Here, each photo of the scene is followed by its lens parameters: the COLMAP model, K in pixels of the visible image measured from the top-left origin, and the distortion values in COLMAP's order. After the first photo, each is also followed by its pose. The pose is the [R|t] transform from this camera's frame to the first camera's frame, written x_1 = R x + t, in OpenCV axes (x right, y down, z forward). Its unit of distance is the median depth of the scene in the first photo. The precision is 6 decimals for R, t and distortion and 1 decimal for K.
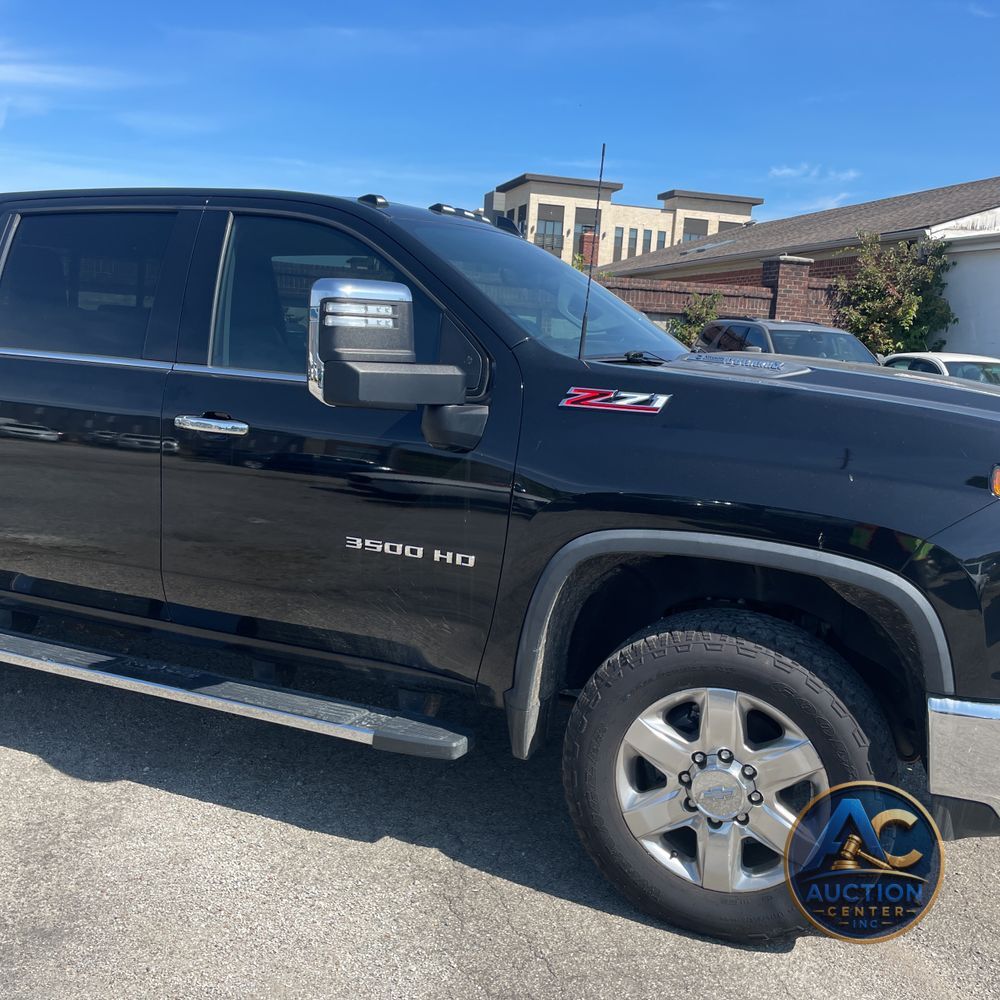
lens RADIAL K [[1001.0, 0, 491.7], [0, 1001.0, 497.4], [0, 0, 1]] dist [0.120960, -0.178966]
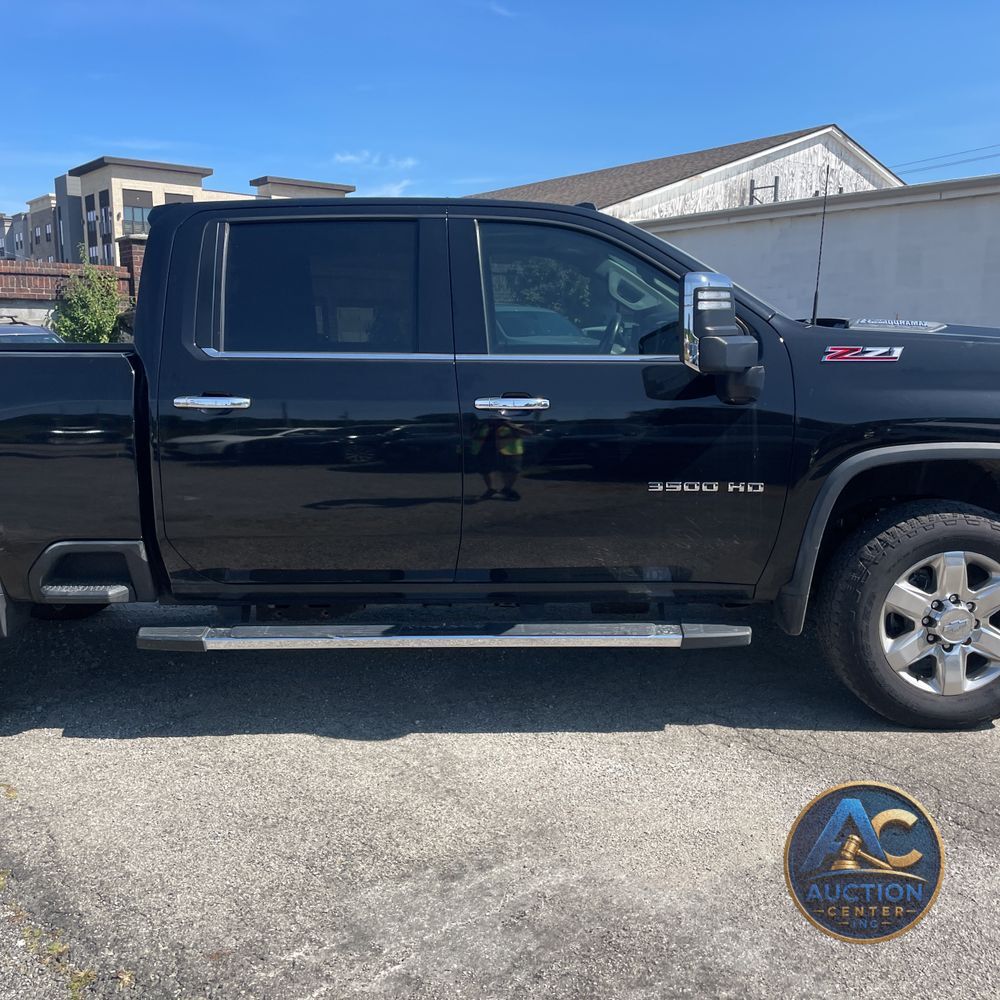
lens RADIAL K [[1008.7, 0, 507.6], [0, 1008.7, 493.3], [0, 0, 1]] dist [0.113167, -0.183019]
pose [[0.917210, -0.116457, 0.381003, -0.698234], [0.113857, 0.993061, 0.029445, -0.003970], [-0.381788, 0.016372, 0.924105, -0.069478]]
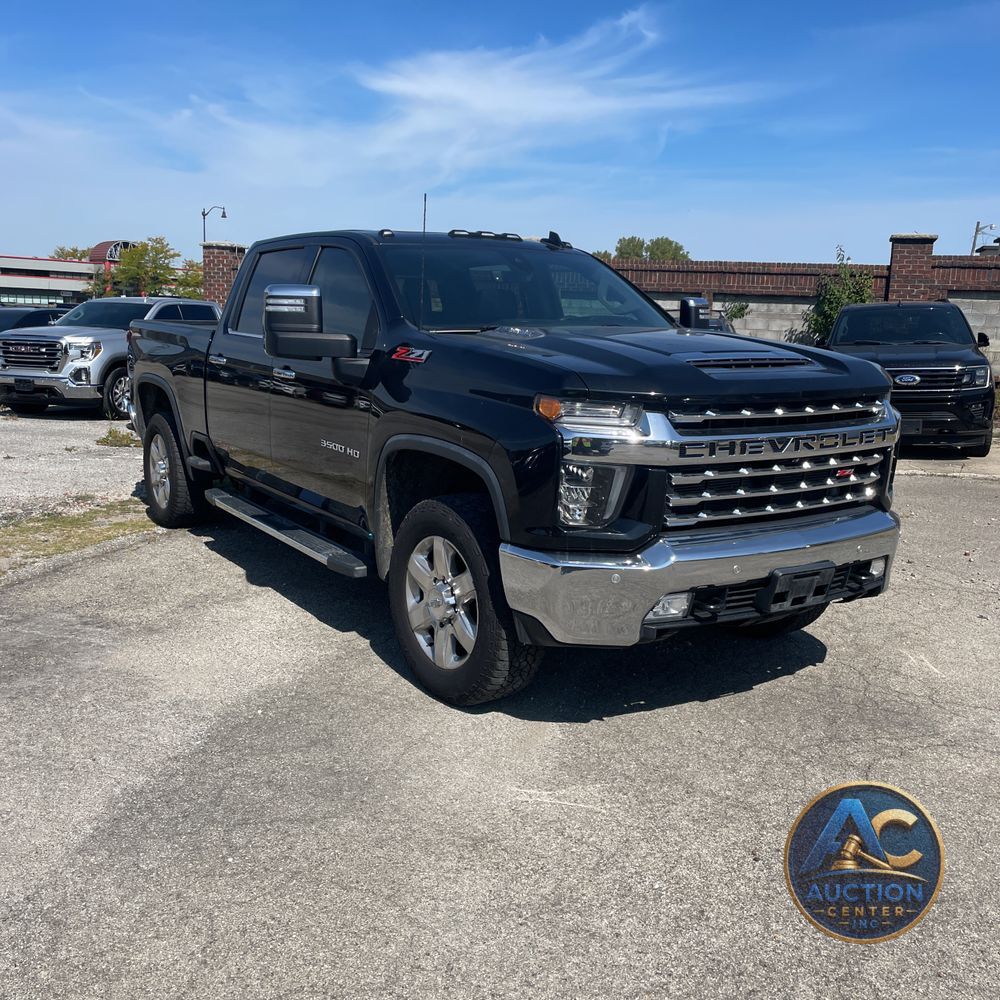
lens RADIAL K [[993.6, 0, 482.3], [0, 993.6, 497.7], [0, 0, 1]] dist [0.091014, -0.128989]
pose [[0.826695, 0.080309, -0.556889, 0.904702], [-0.080138, 0.996477, 0.024737, 0.066556], [0.556914, 0.024178, 0.830218, -0.200781]]
